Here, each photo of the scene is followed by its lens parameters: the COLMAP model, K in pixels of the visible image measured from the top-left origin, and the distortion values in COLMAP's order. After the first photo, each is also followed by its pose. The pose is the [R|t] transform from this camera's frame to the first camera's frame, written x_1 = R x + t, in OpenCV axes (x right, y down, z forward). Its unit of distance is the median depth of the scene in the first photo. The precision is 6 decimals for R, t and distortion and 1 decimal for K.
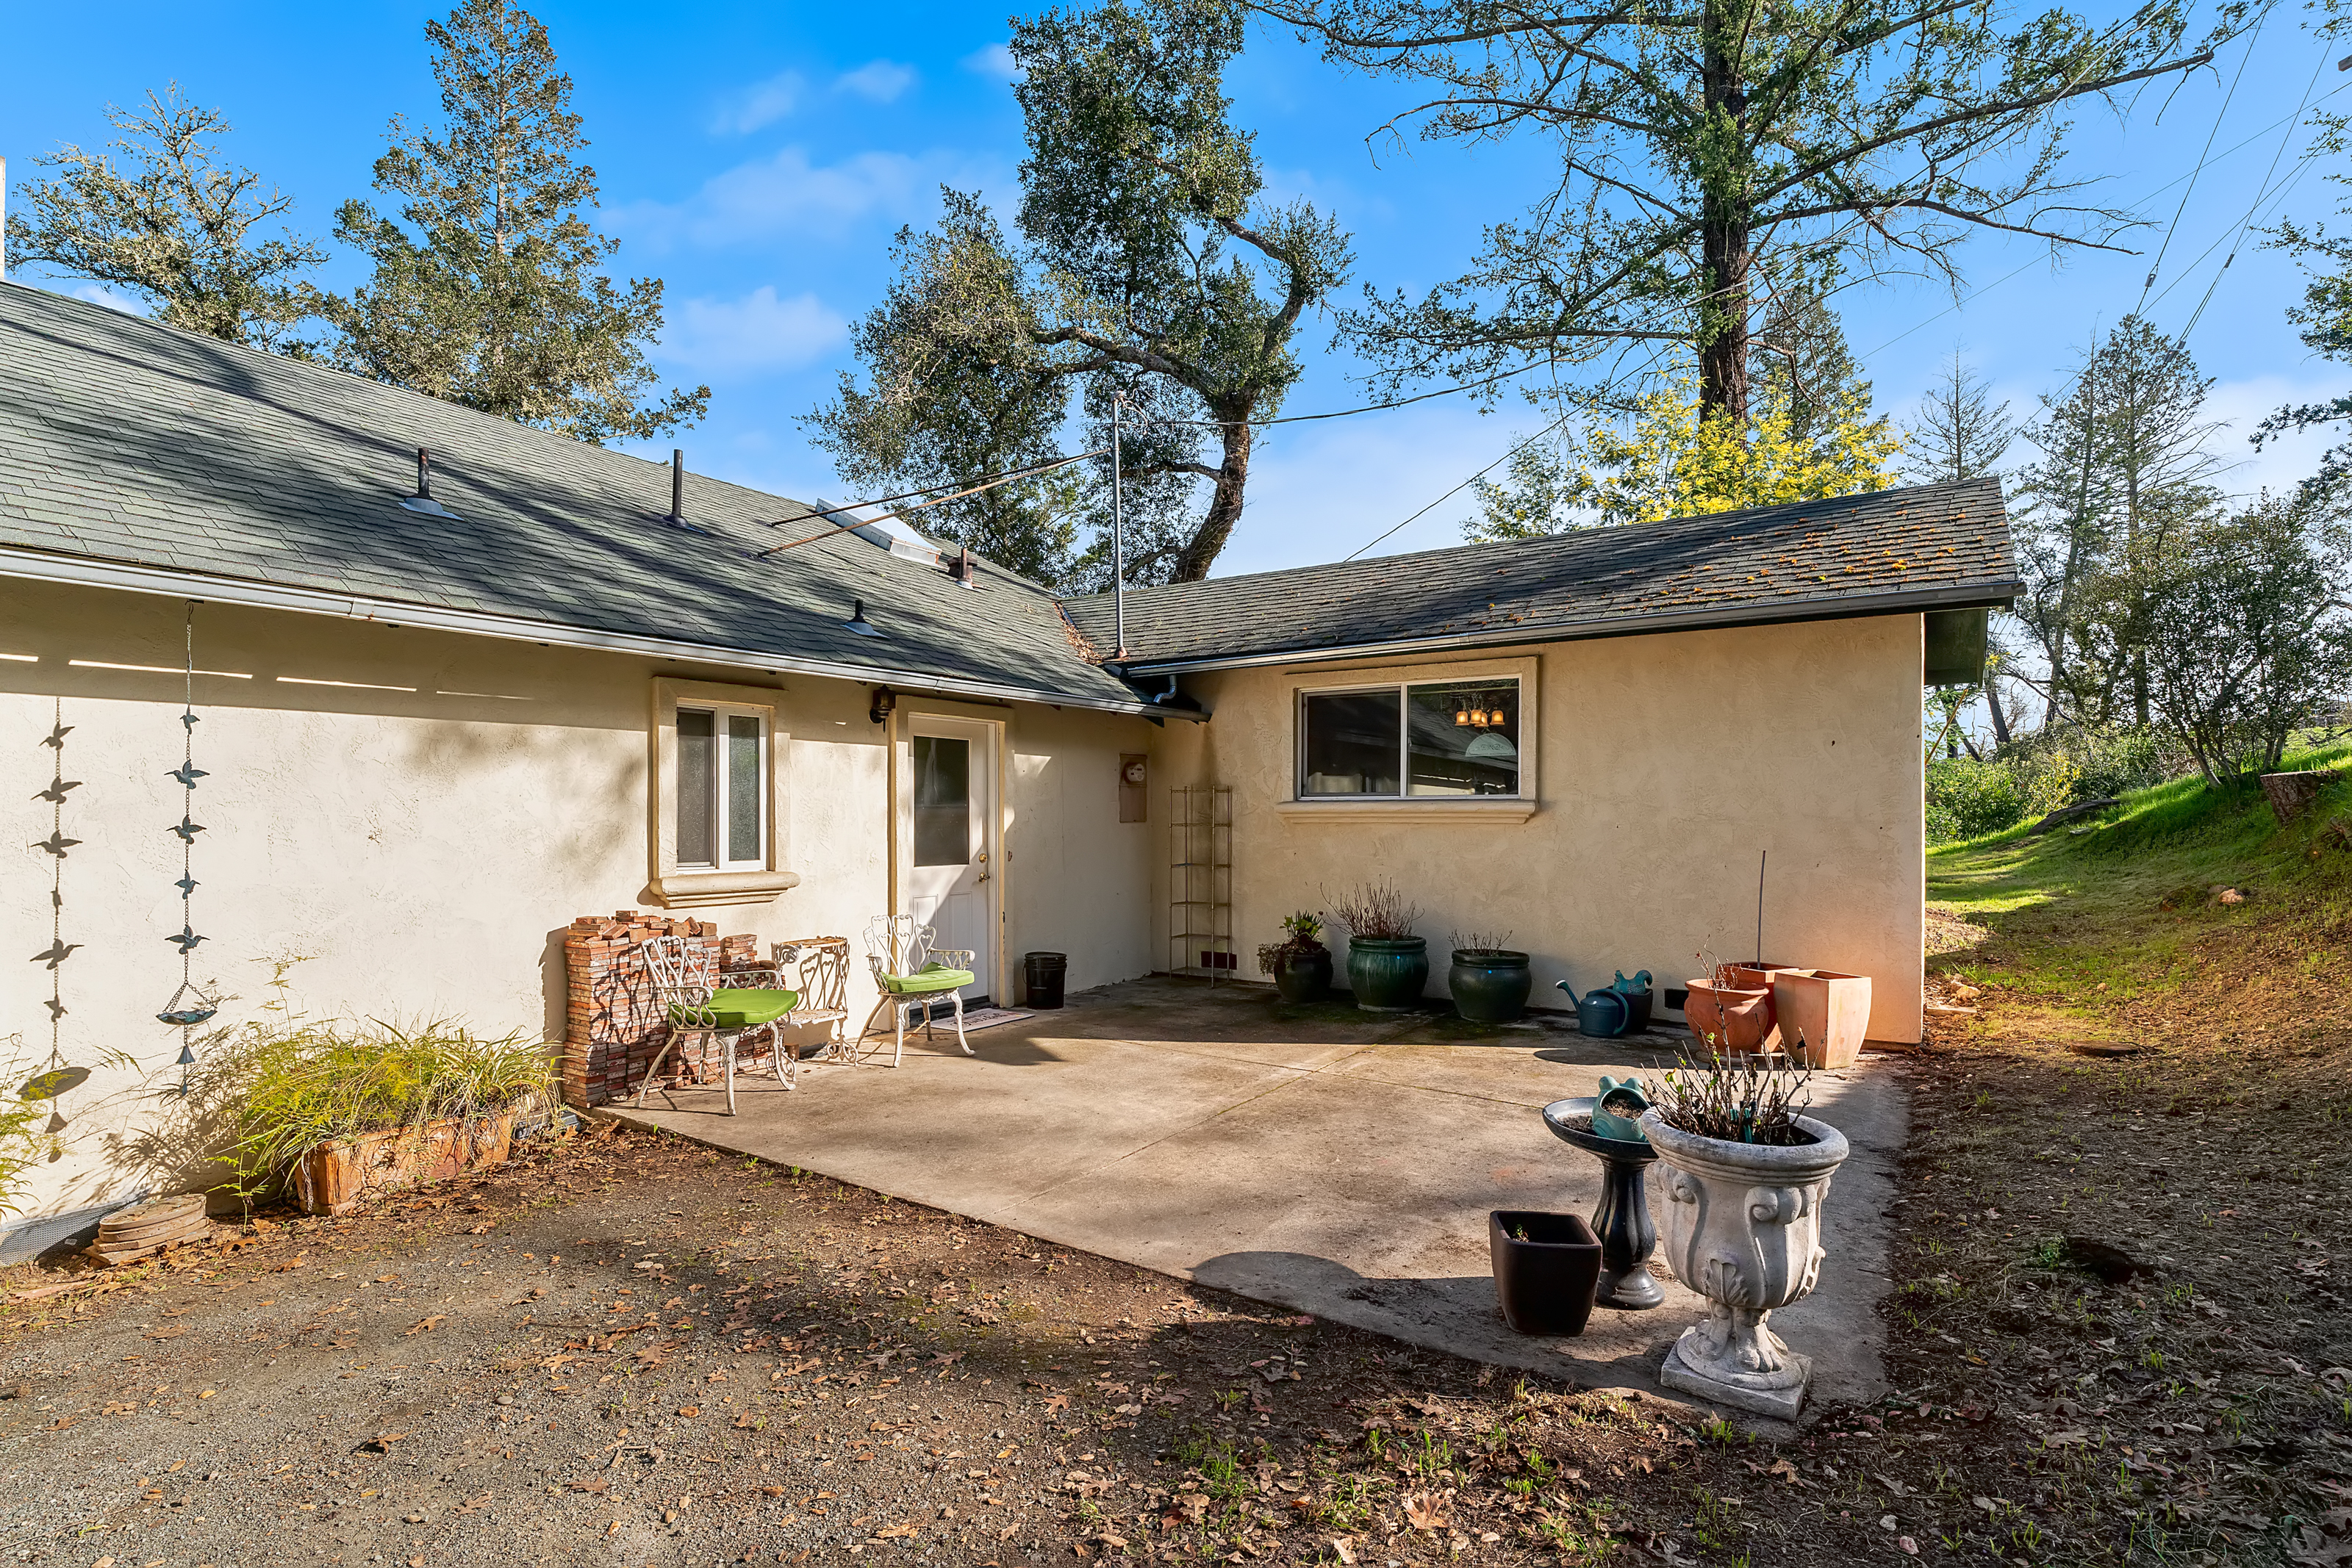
lens RADIAL K [[1154.0, 0, 1188.0], [0, 1154.0, 808.3], [0, 0, 1]] dist [-0.009771, 0.004465]
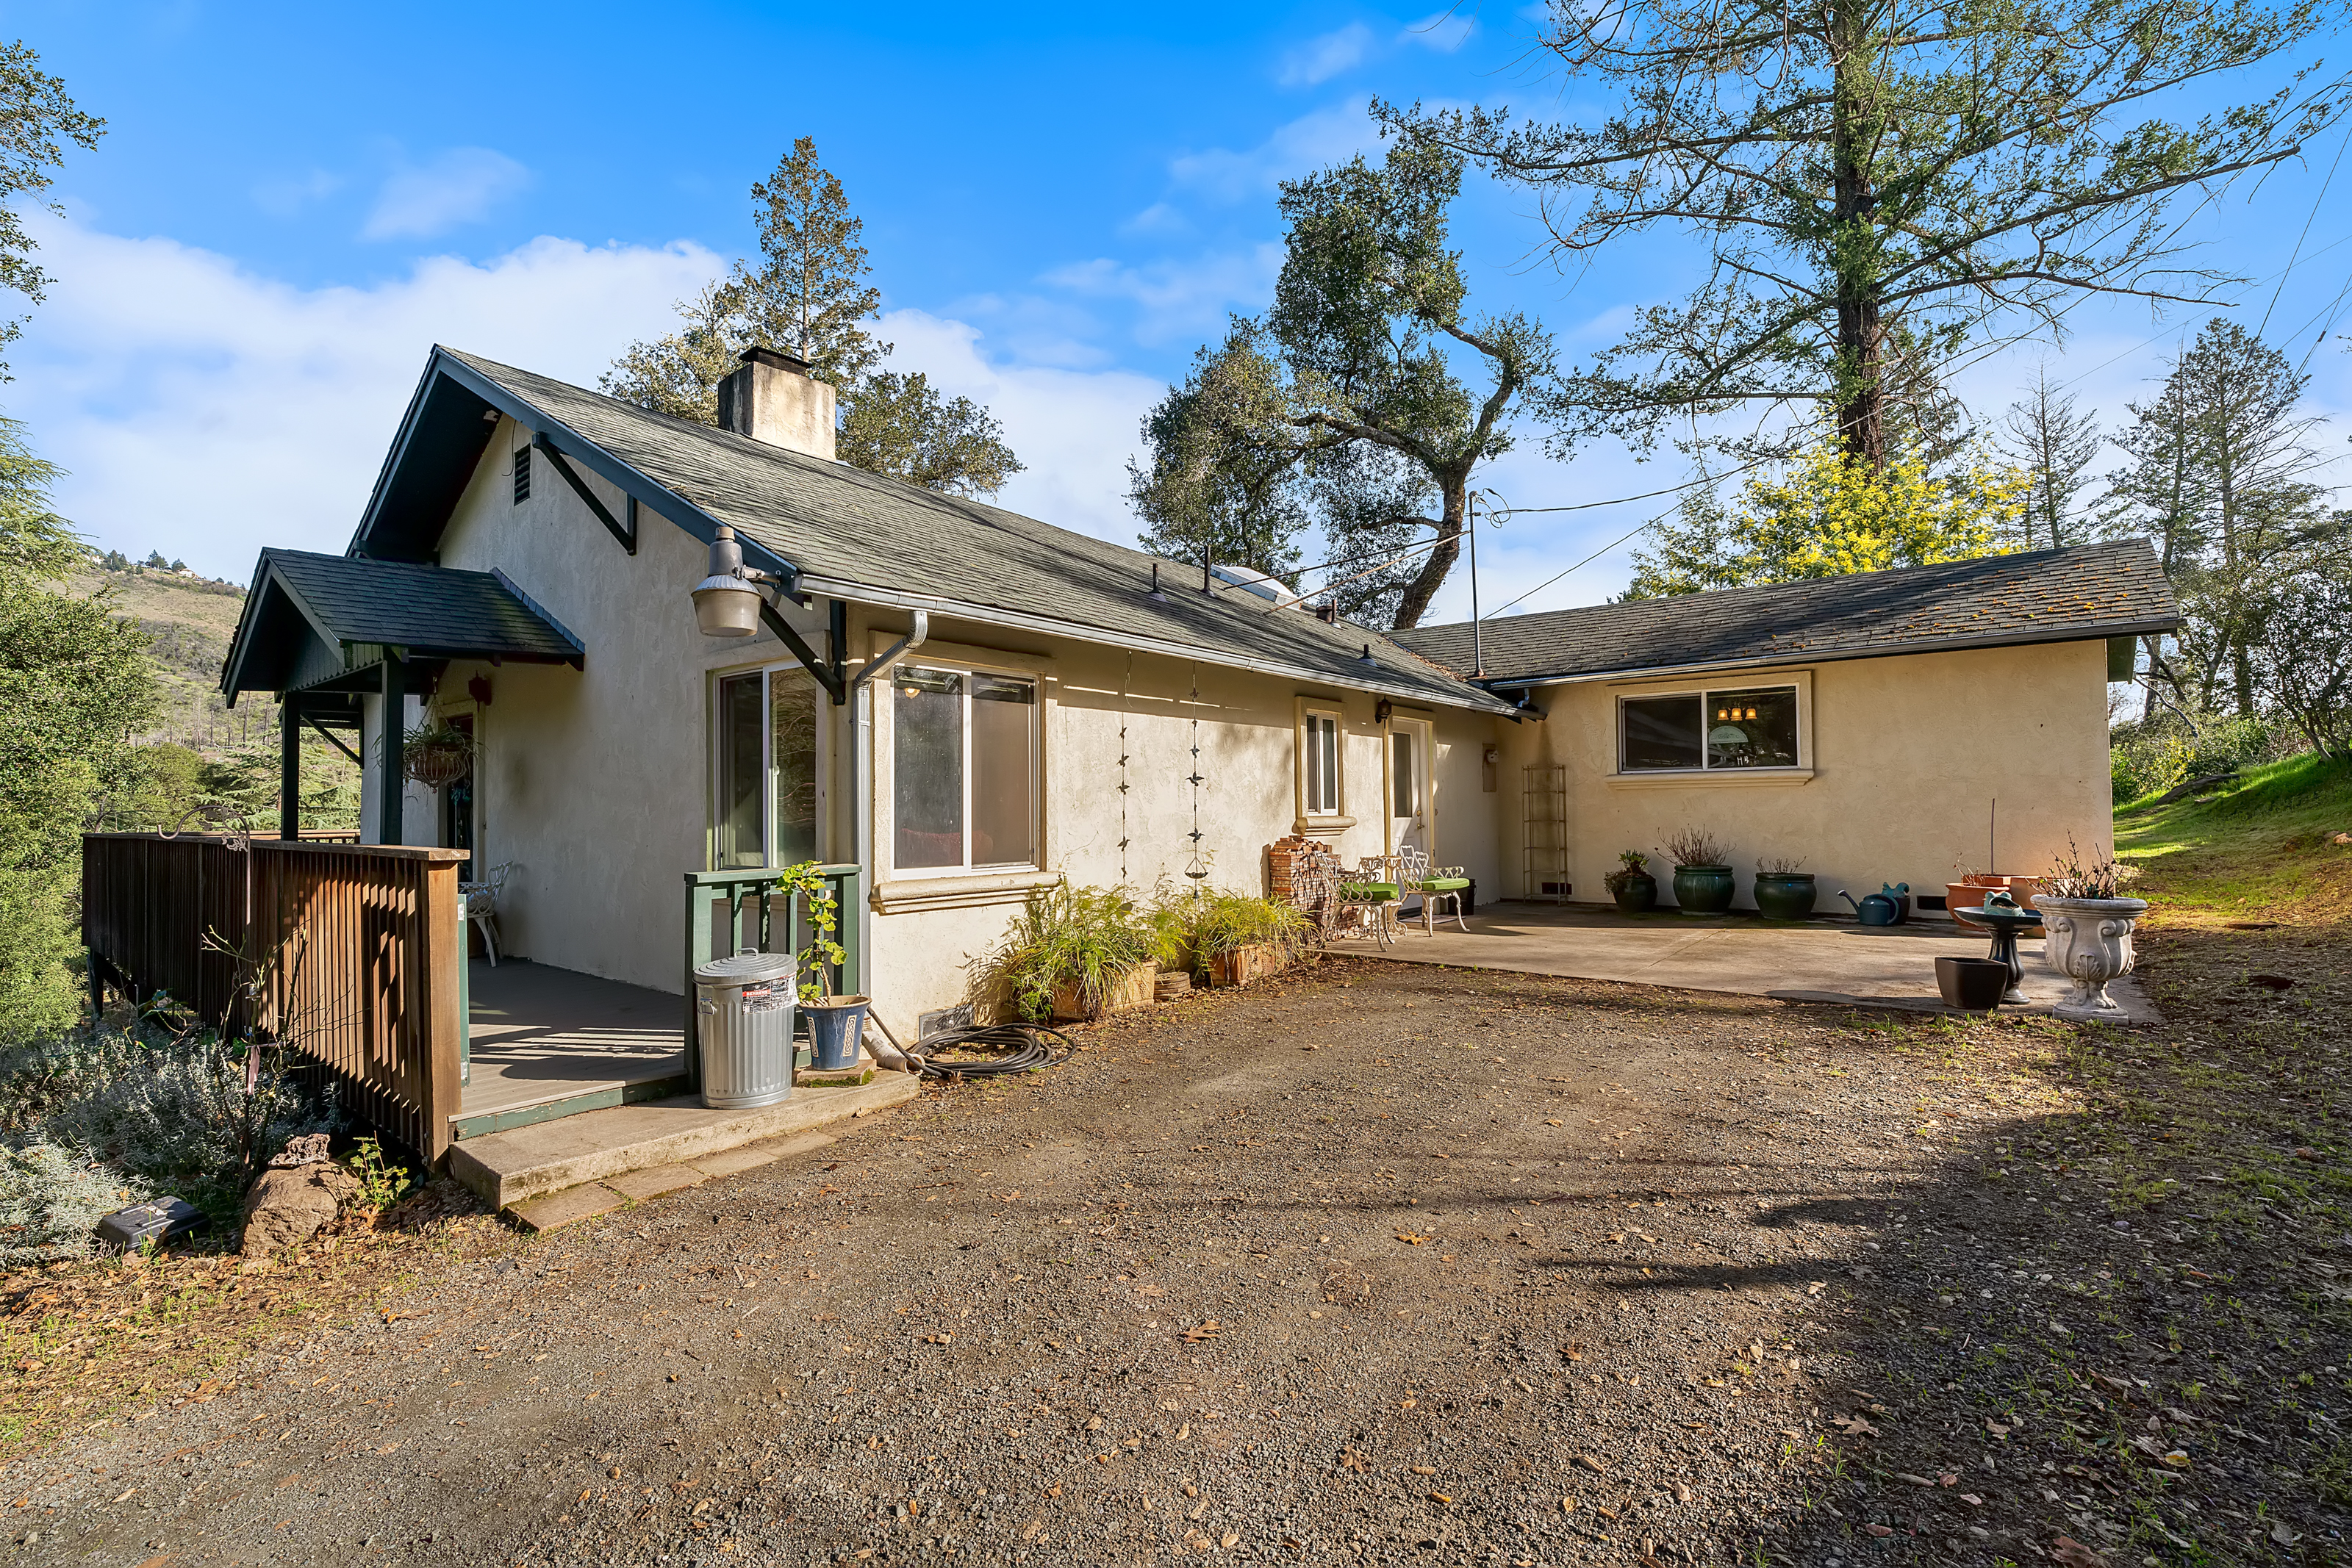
lens RADIAL K [[1066.3, 0, 1173.6], [0, 1066.3, 776.9], [0, 0, 1]] dist [-0.010229, 0.004530]
pose [[0.995188, -0.012330, -0.097207, -0.165741], [0.009545, 0.999532, -0.029058, 0.015228], [0.097519, 0.027991, 0.994840, -0.184488]]
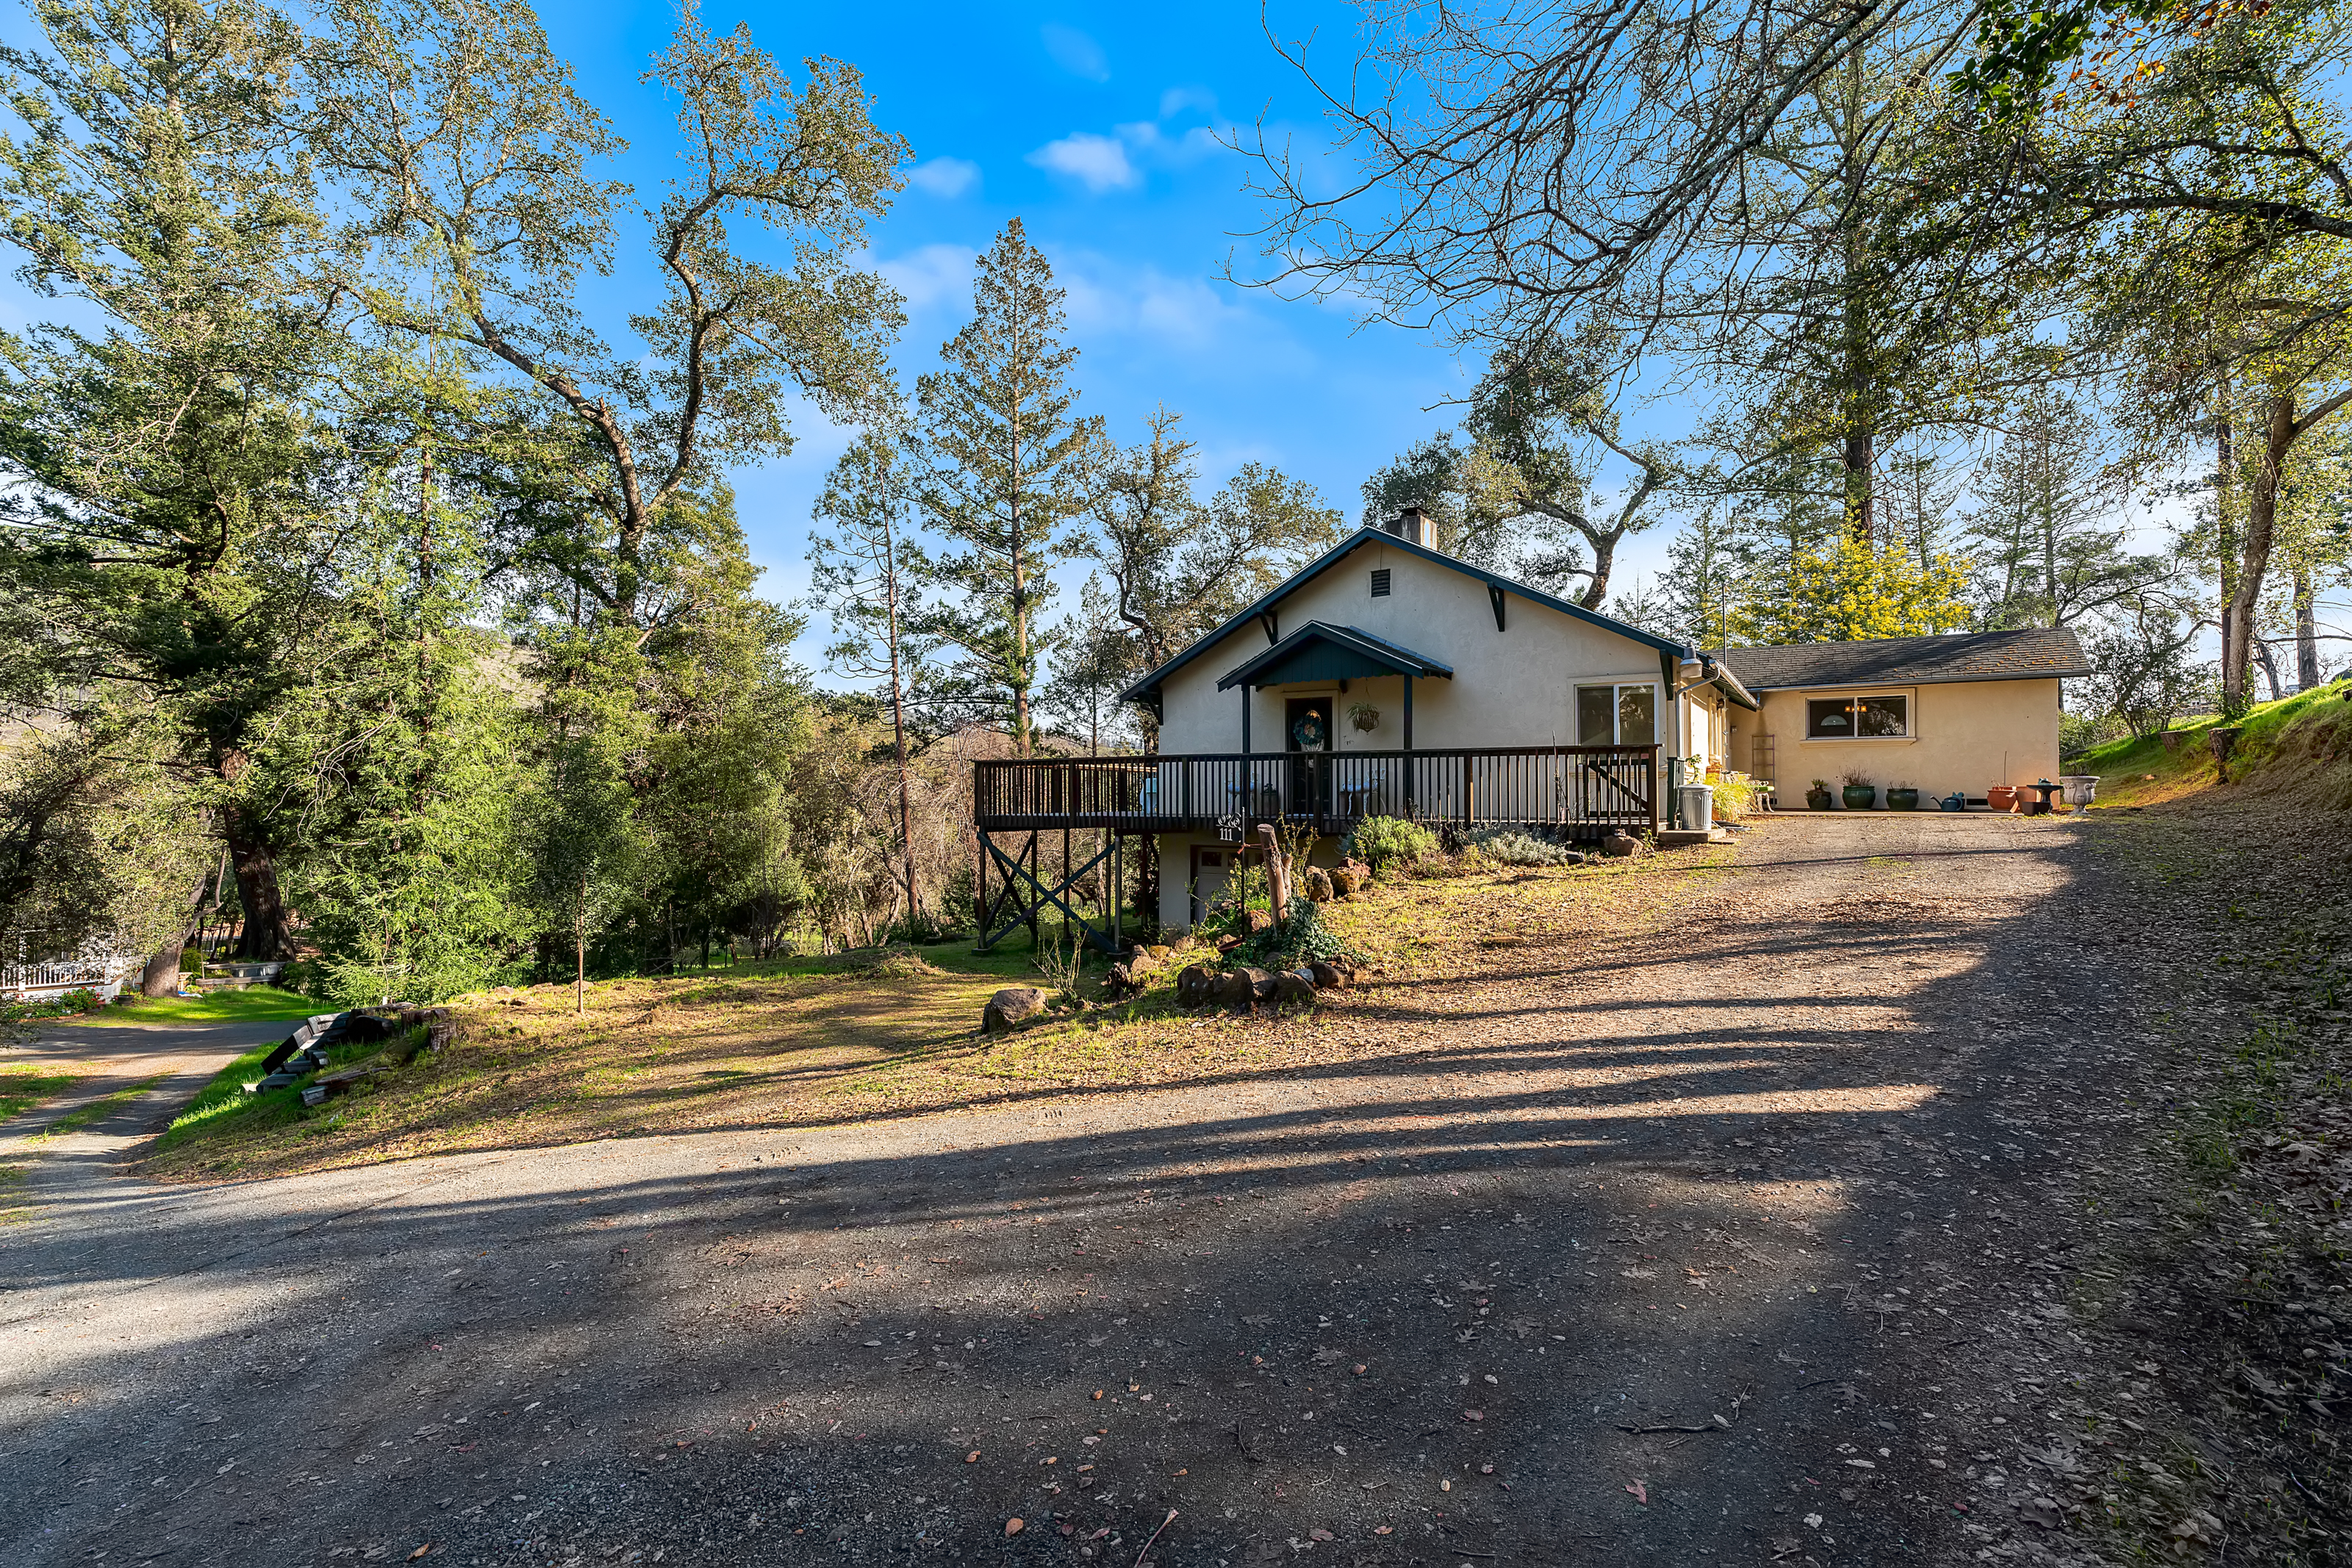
lens RADIAL K [[1066.3, 0, 1183.1], [0, 1066.3, 771.6], [0, 0, 1]] dist [-0.010229, 0.004530]
pose [[0.999935, 0.001351, 0.011334, -0.706313], [-0.001173, 0.999876, -0.015673, 0.055927], [-0.011354, 0.015659, 0.999813, -0.744070]]
